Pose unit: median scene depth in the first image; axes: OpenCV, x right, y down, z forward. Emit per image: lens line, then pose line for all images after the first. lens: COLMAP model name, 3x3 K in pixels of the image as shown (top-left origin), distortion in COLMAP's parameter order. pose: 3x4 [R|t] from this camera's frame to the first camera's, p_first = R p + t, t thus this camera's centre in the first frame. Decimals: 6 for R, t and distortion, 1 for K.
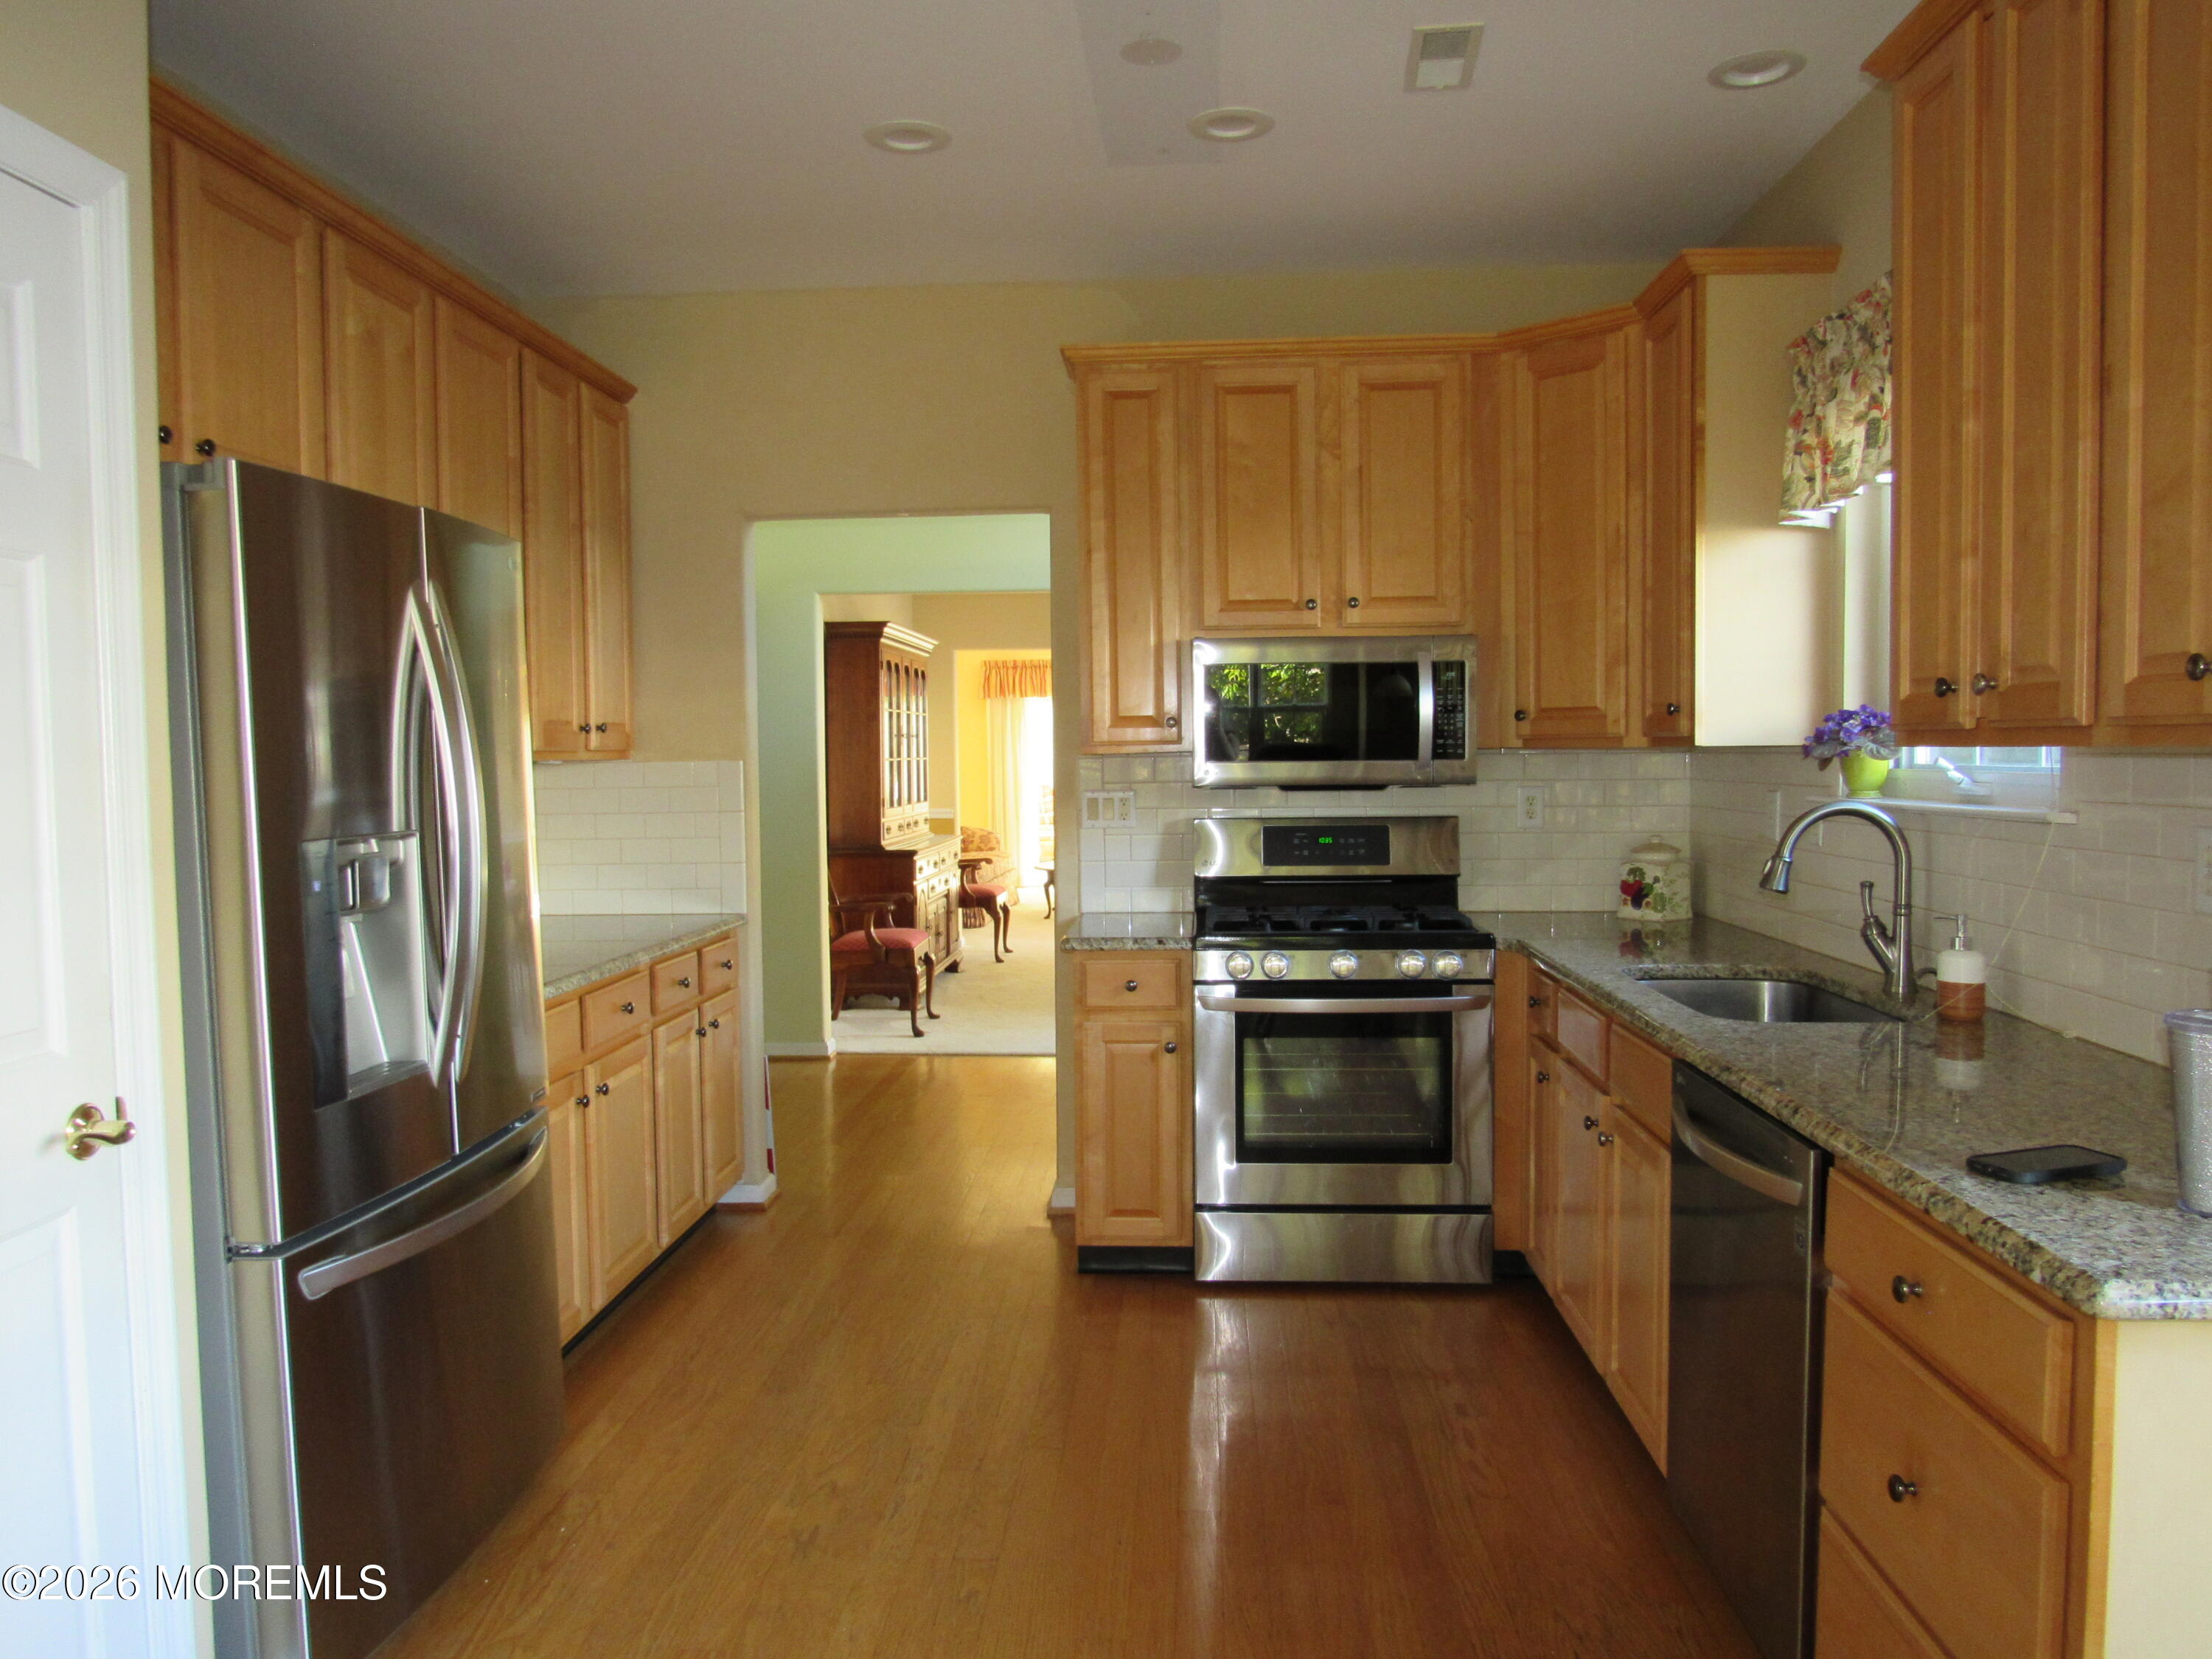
lens RADIAL K [[1597.5, 0, 1106.0], [0, 1597.5, 829.5], [0, 0, 1]] dist [-0.010851, -0.004039]
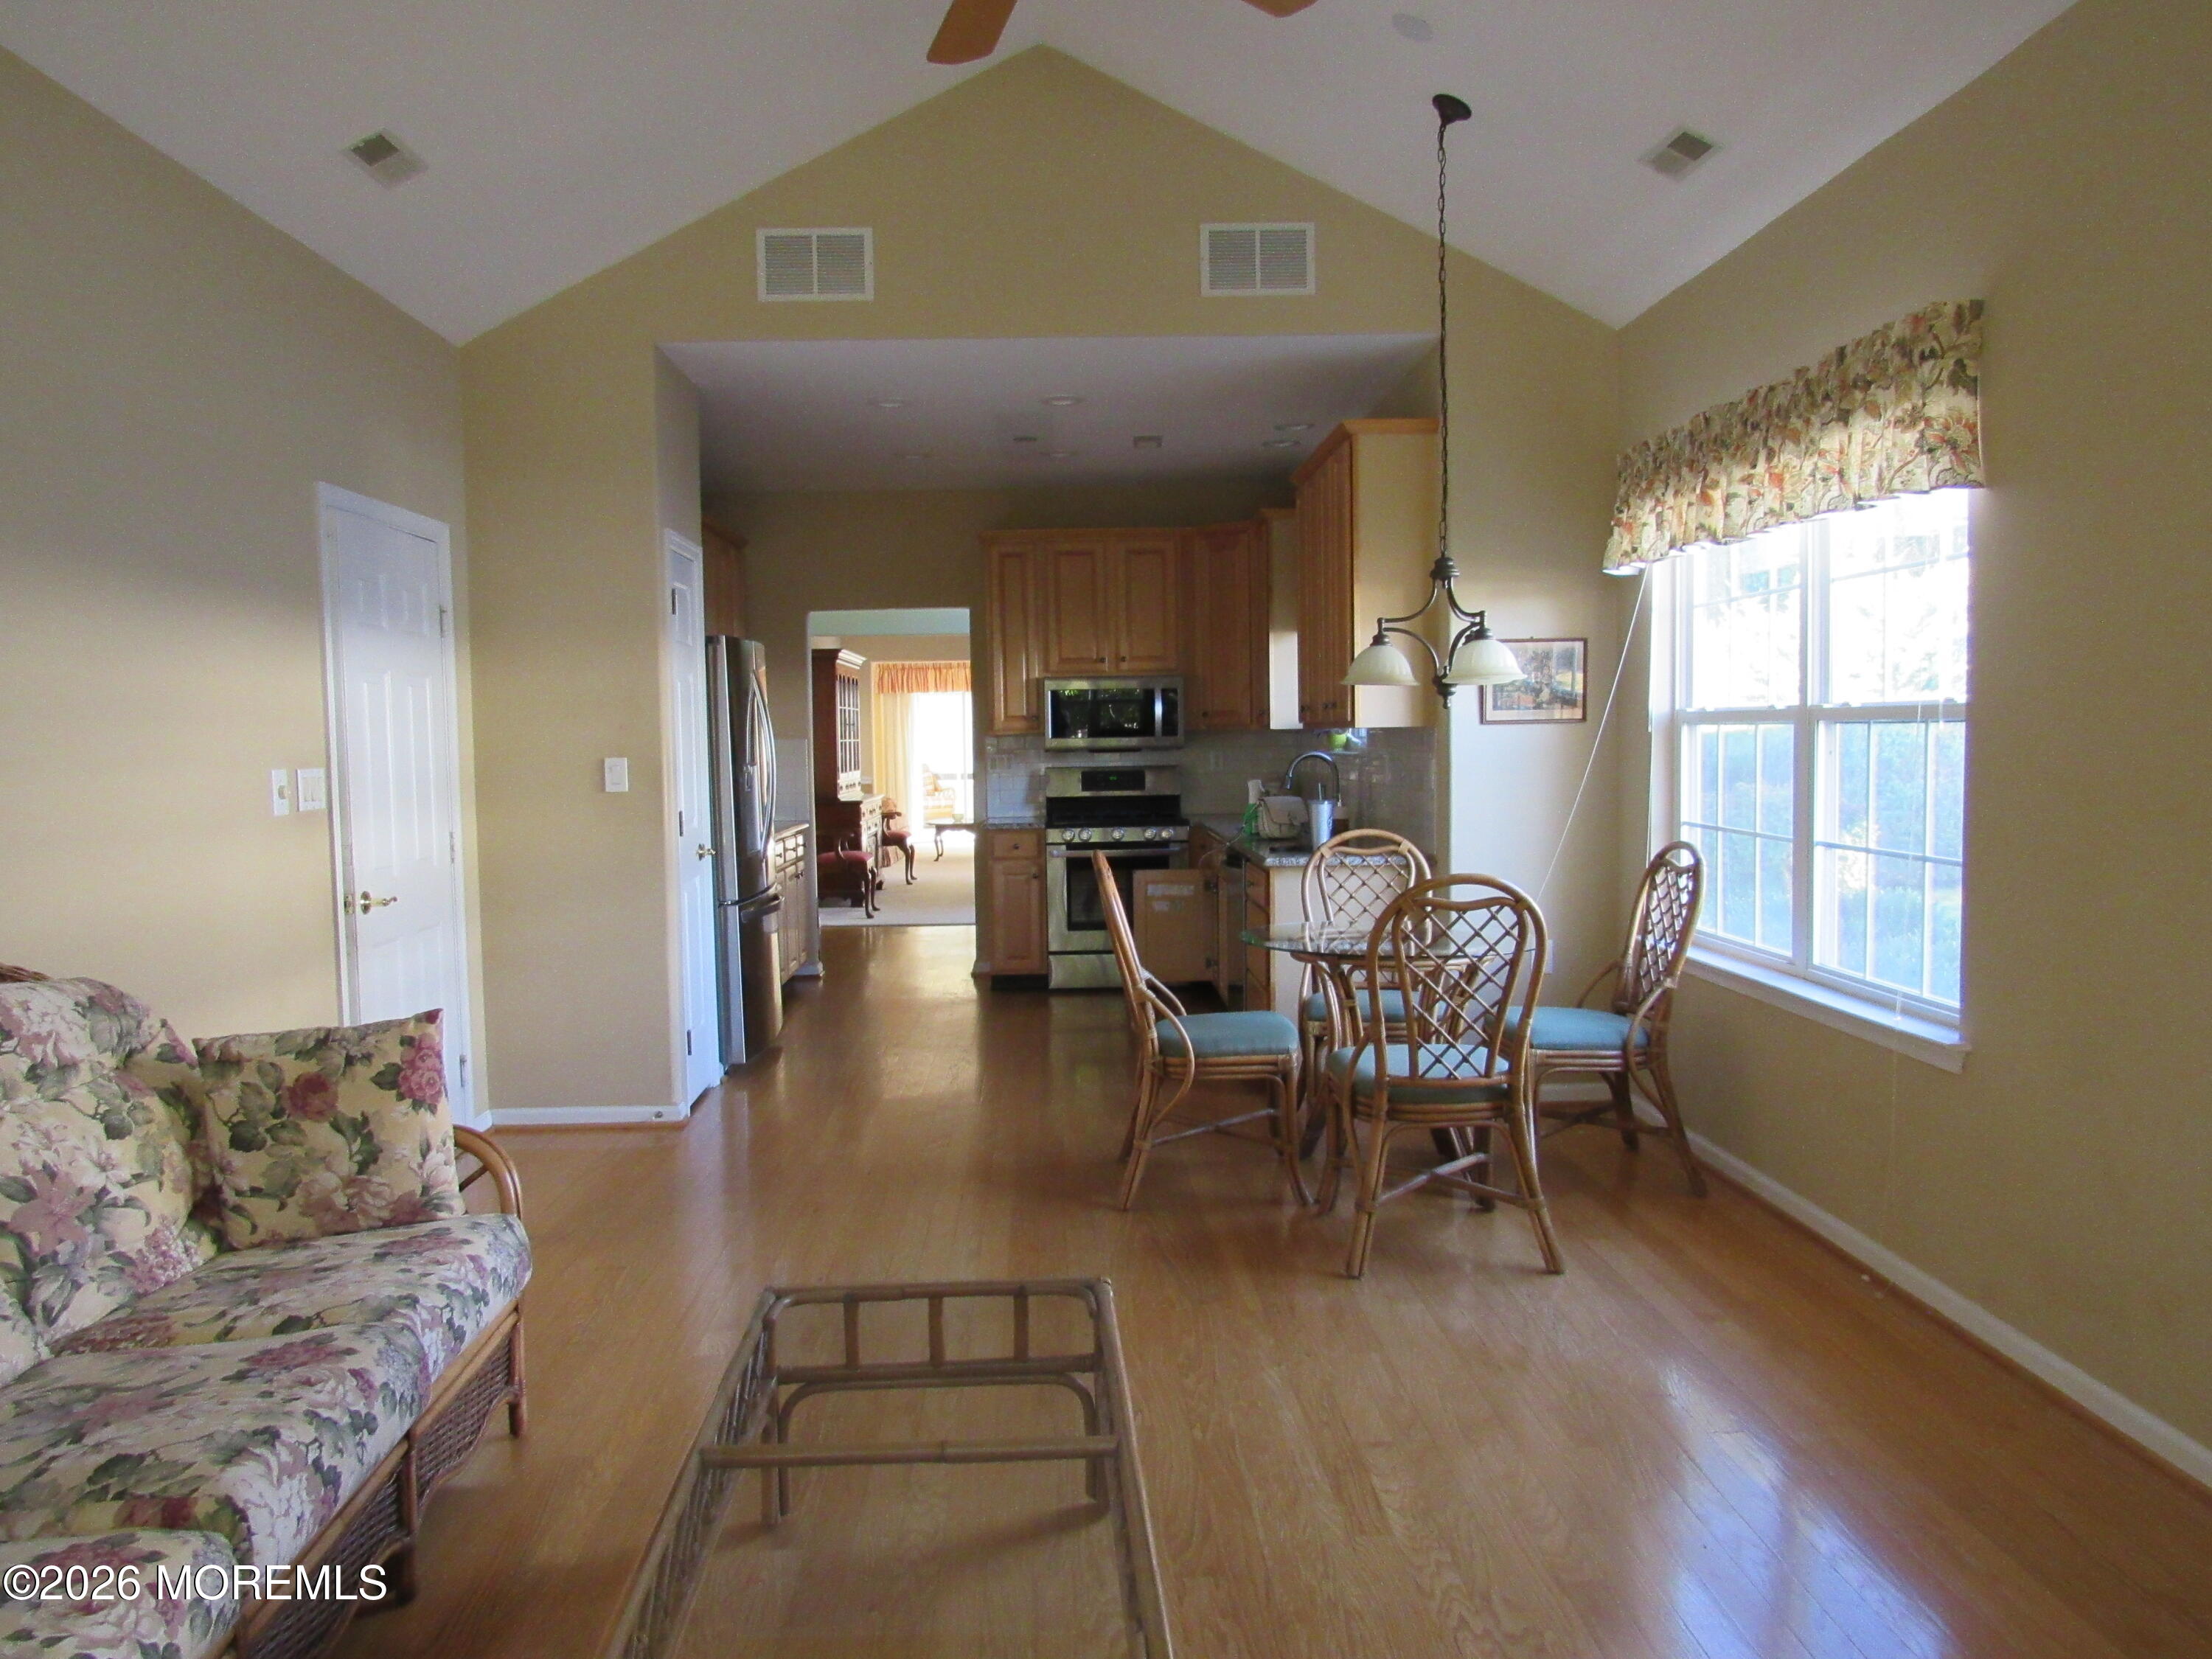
lens RADIAL K [[1597.5, 0, 1106.0], [0, 1597.5, 829.5], [0, 0, 1]] dist [-0.010851, -0.004039]
pose [[0.995662, -0.010688, 0.092426, -0.055225], [0.009831, 0.999904, 0.009730, 0.052633], [-0.092521, -0.008779, 0.995672, -0.994314]]
